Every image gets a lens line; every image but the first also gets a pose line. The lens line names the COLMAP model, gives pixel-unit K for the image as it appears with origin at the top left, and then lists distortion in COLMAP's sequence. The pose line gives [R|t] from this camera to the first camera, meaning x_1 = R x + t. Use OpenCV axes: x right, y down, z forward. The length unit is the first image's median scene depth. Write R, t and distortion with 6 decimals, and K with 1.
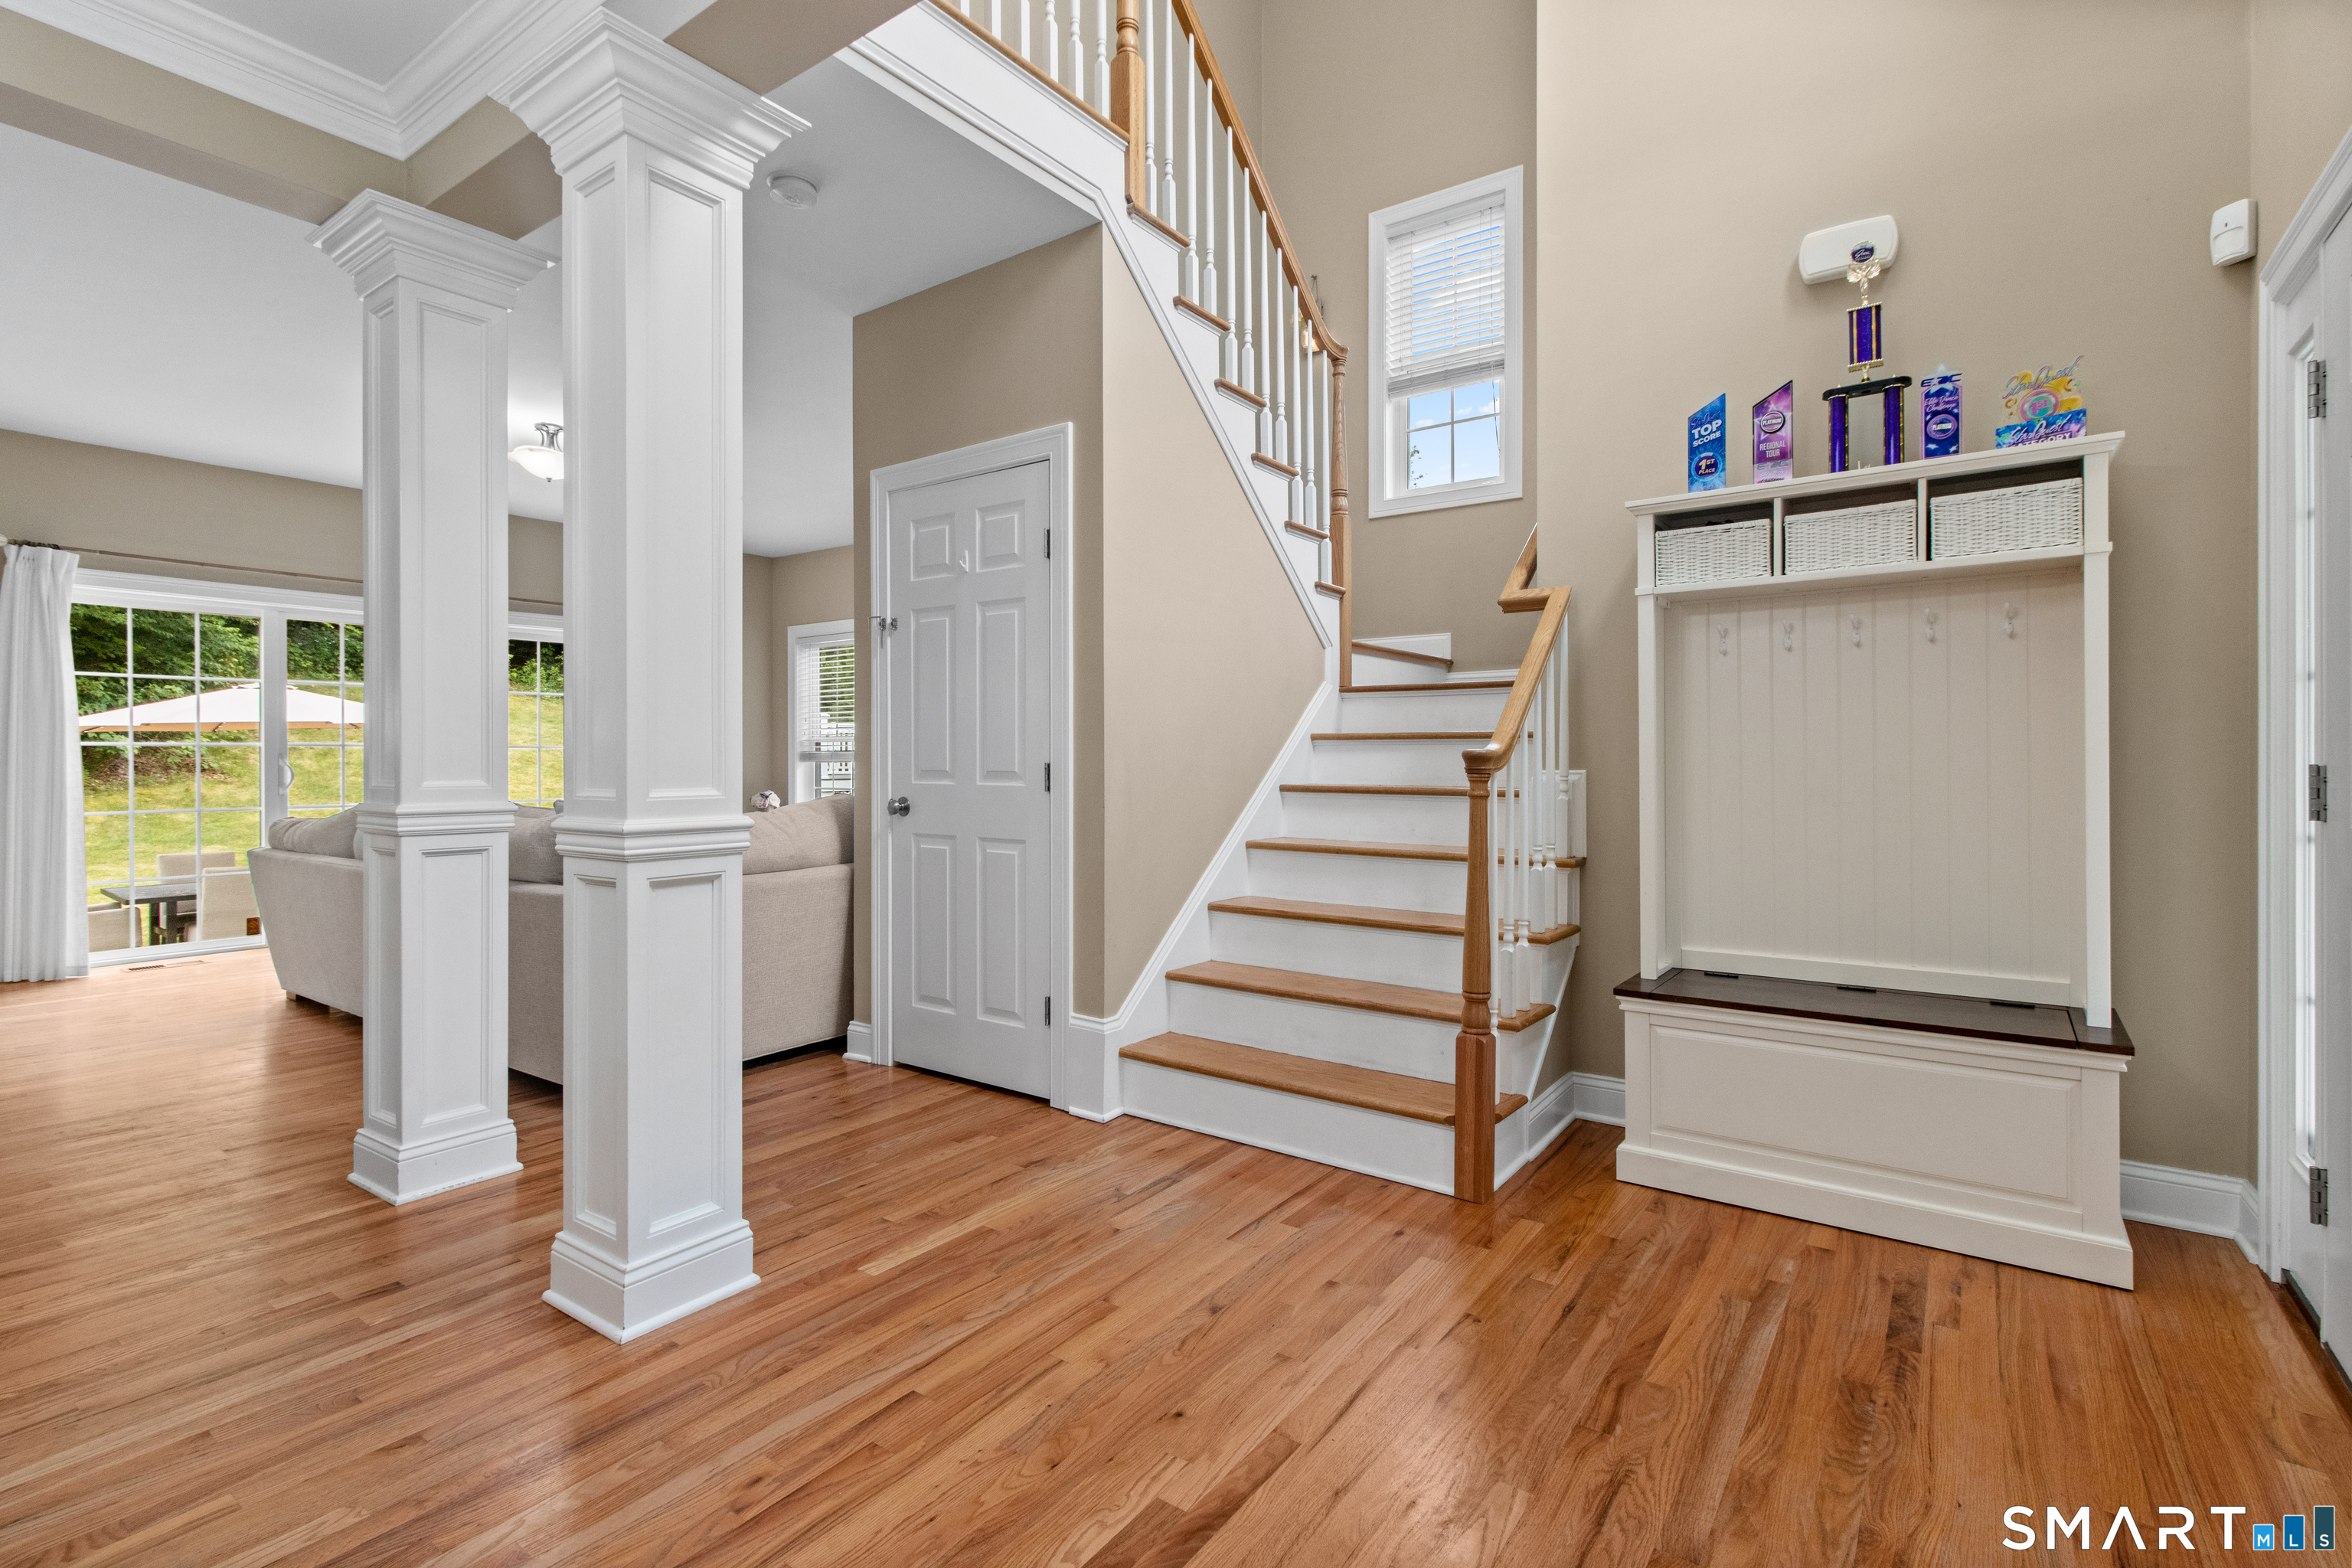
lens RADIAL K [[1105.3, 0, 1176.3], [0, 1105.3, 775.3], [0, 0, 1]] dist [-0.002344, -0.001136]
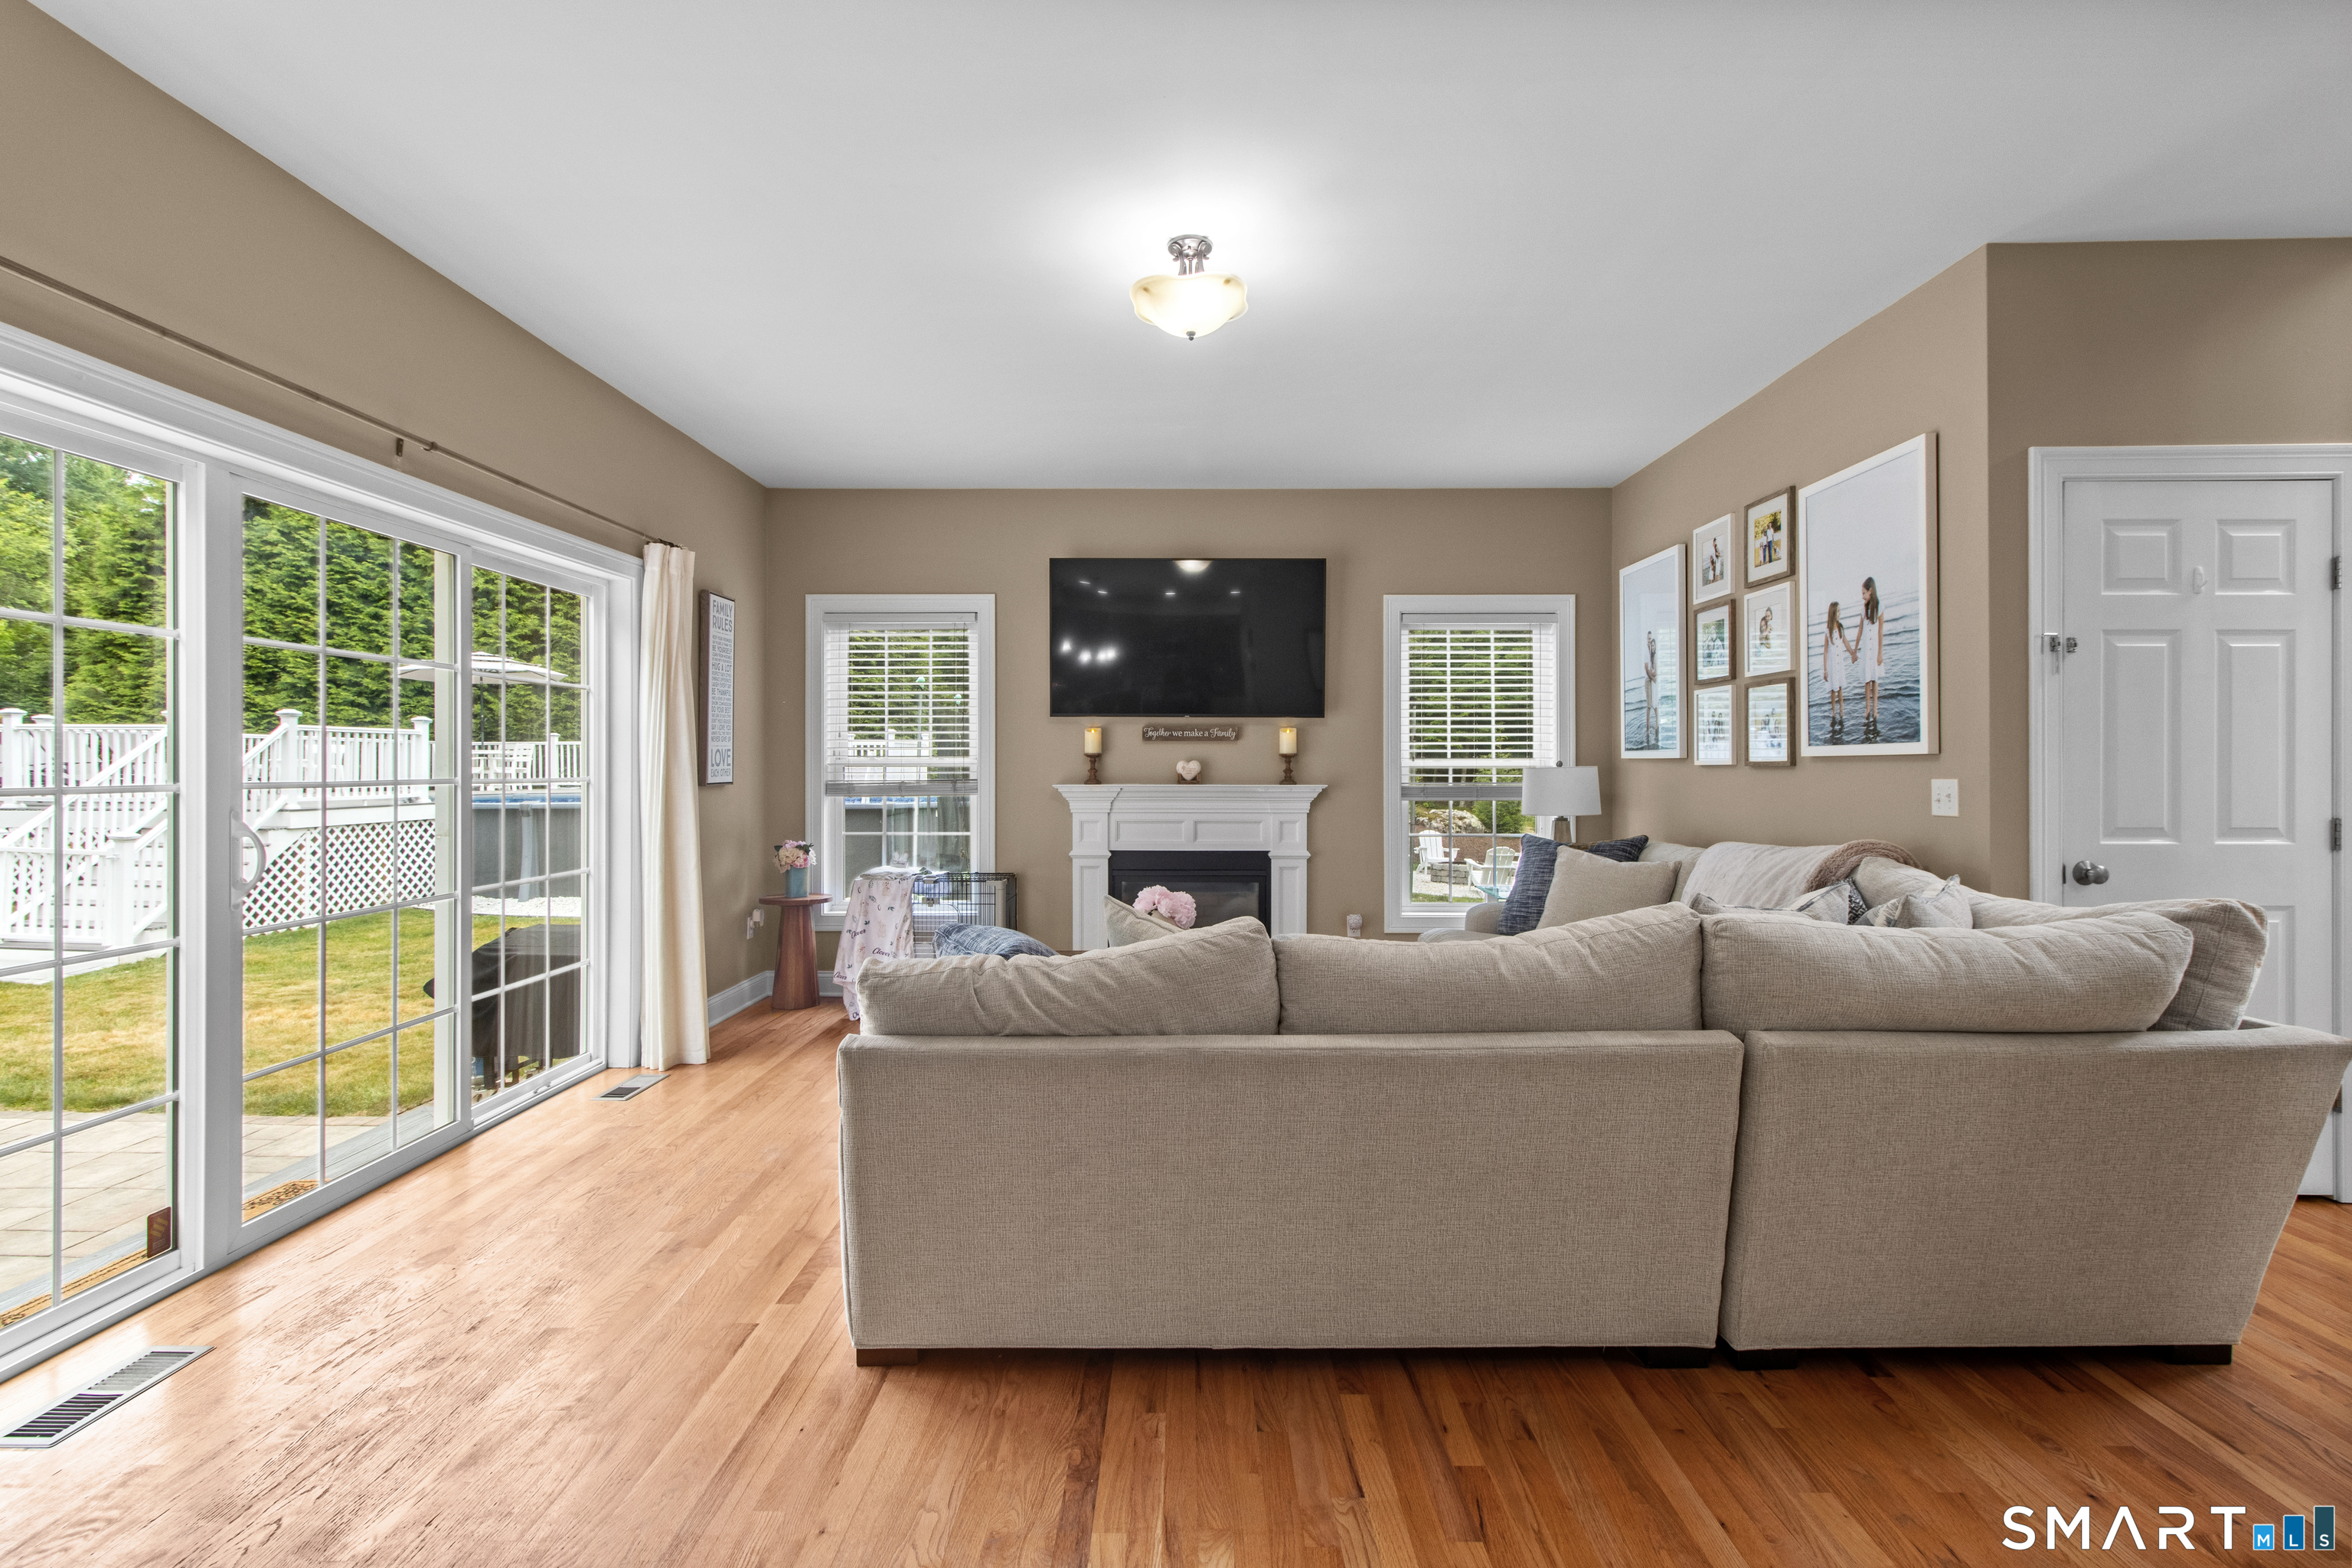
lens RADIAL K [[1105.3, 0, 1189.5], [0, 1105.3, 776.5], [0, 0, 1]] dist [-0.002344, -0.001136]
pose [[0.818077, -0.000774, 0.575108, -0.861089], [0.005826, 0.999959, -0.006942, -0.028258], [-0.575079, 0.009030, 0.818048, 0.498932]]
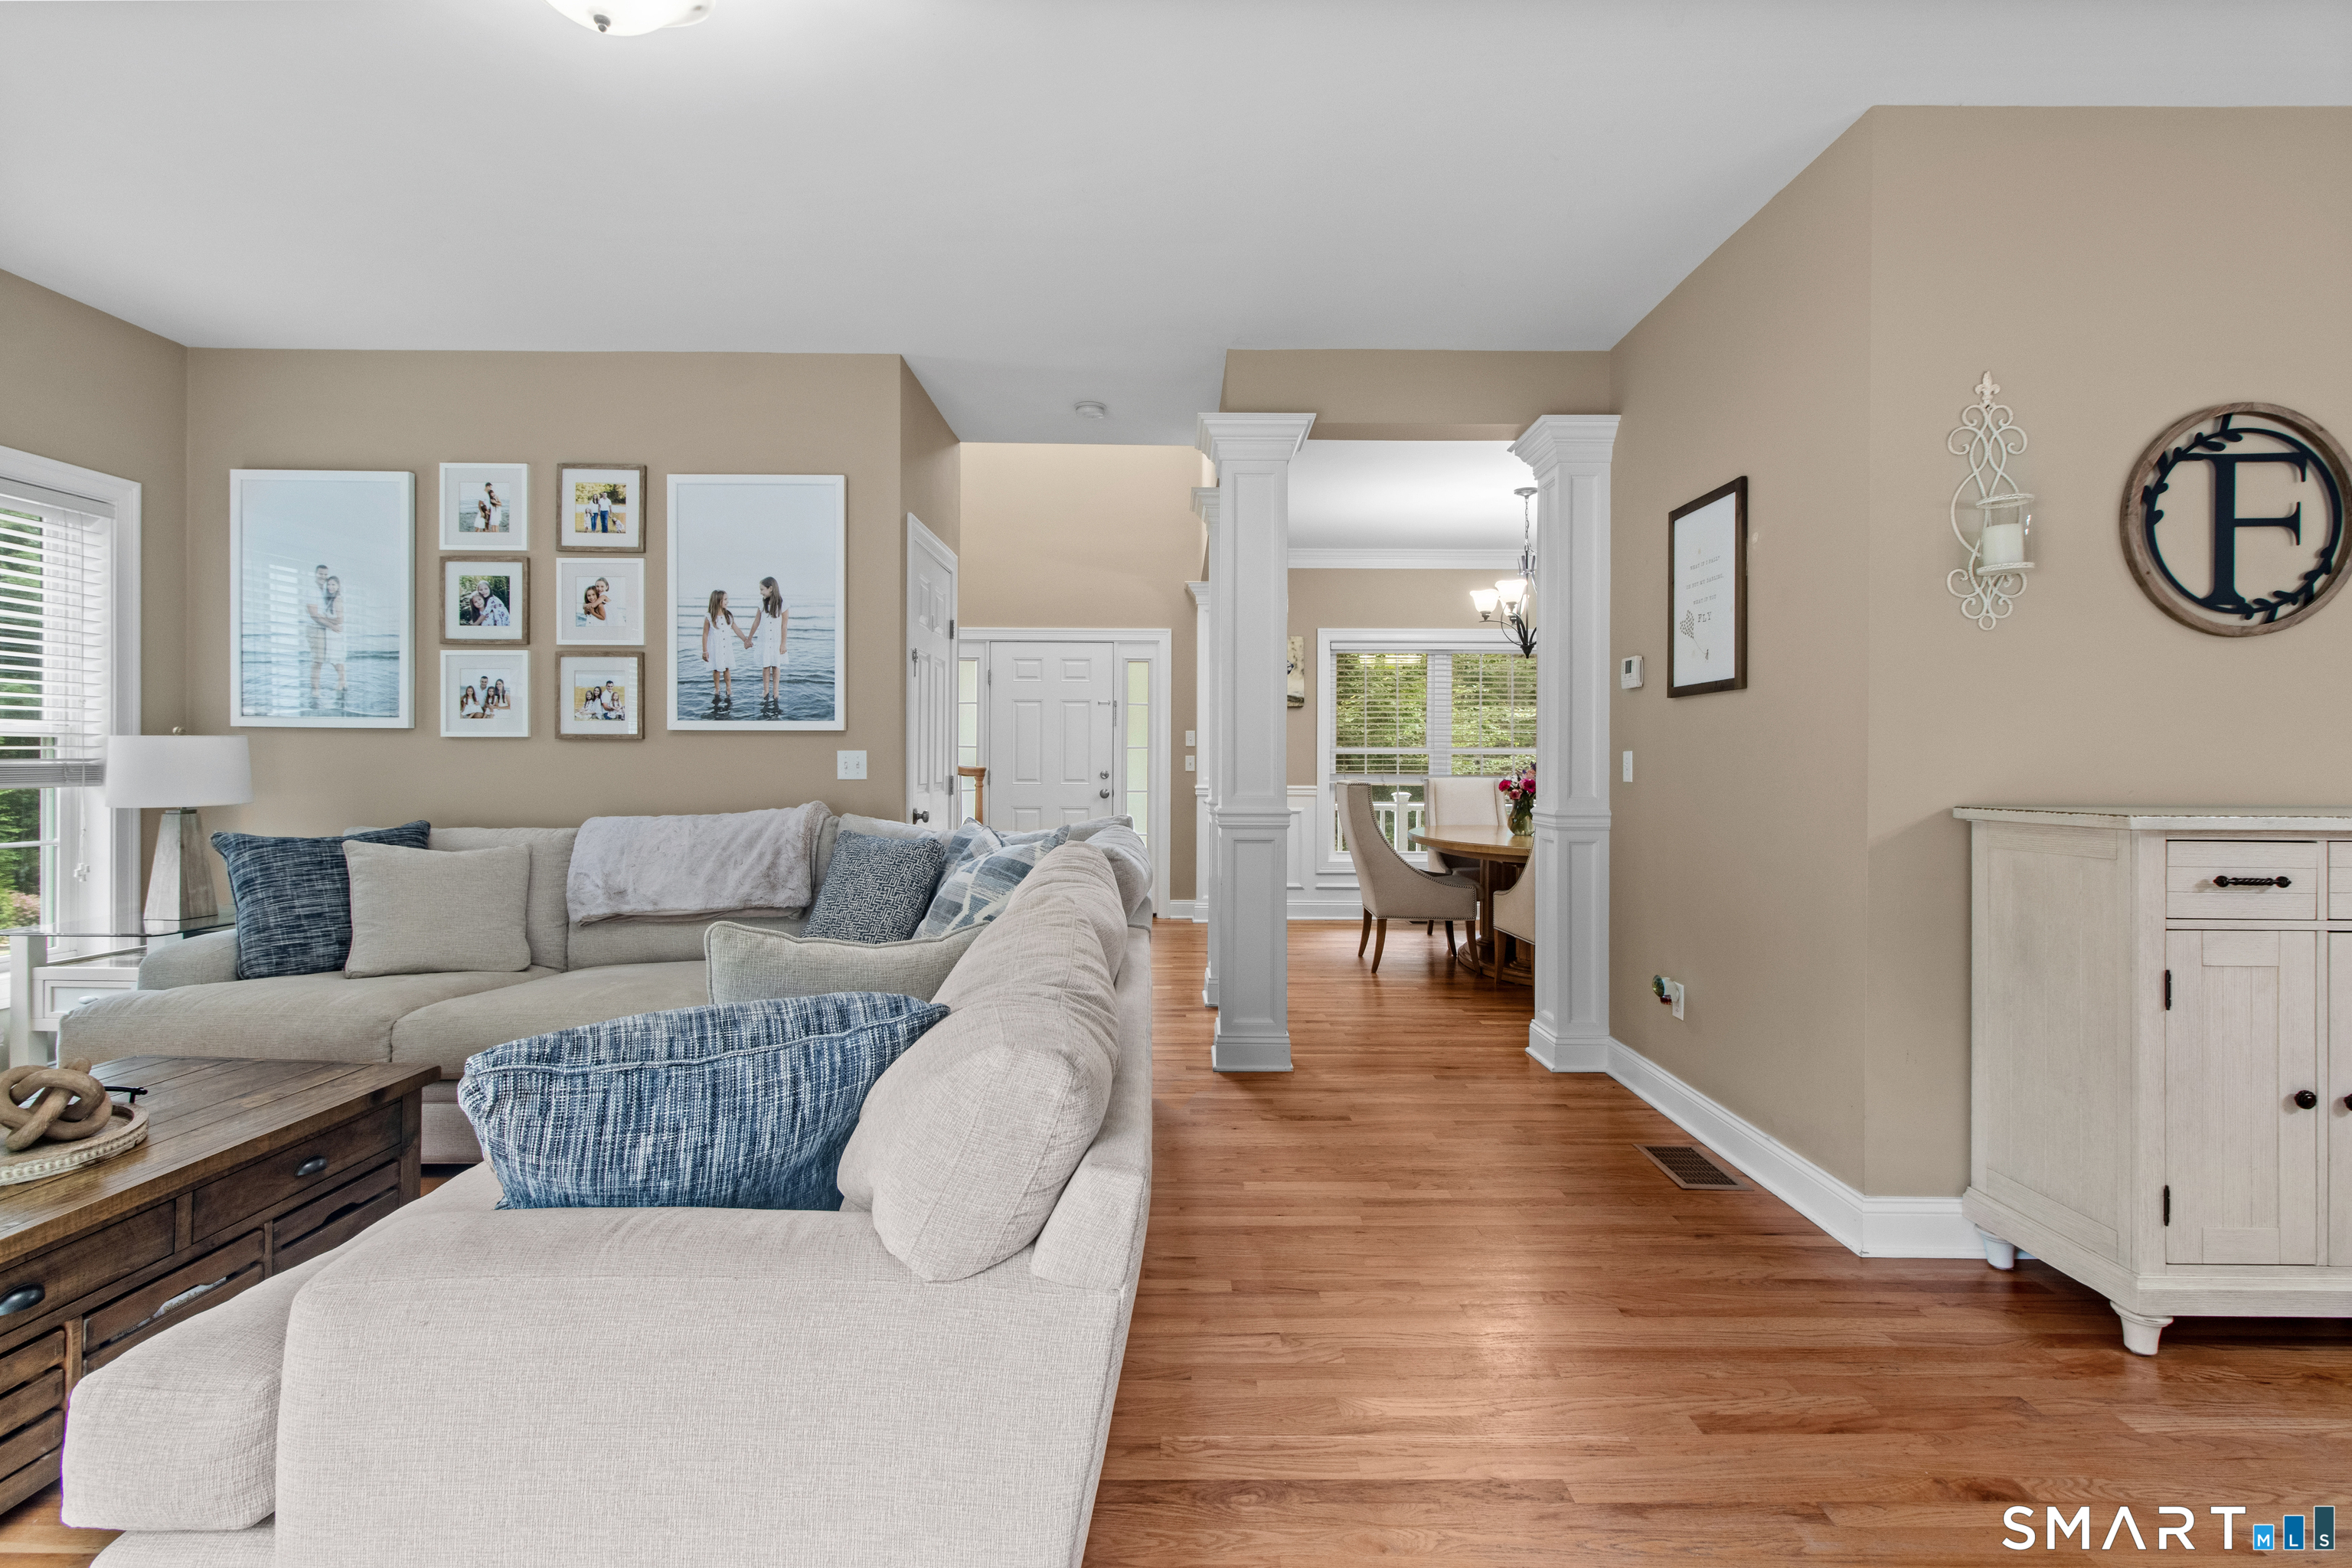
lens RADIAL K [[1105.3, 0, 1179.3], [0, 1105.3, 761.7], [0, 0, 1]] dist [-0.002344, -0.001136]
pose [[-0.580216, -0.005583, 0.814443, -0.939801], [0.008148, 0.999887, 0.012658, -0.028847], [-0.814422, 0.013980, -0.580105, 1.030807]]
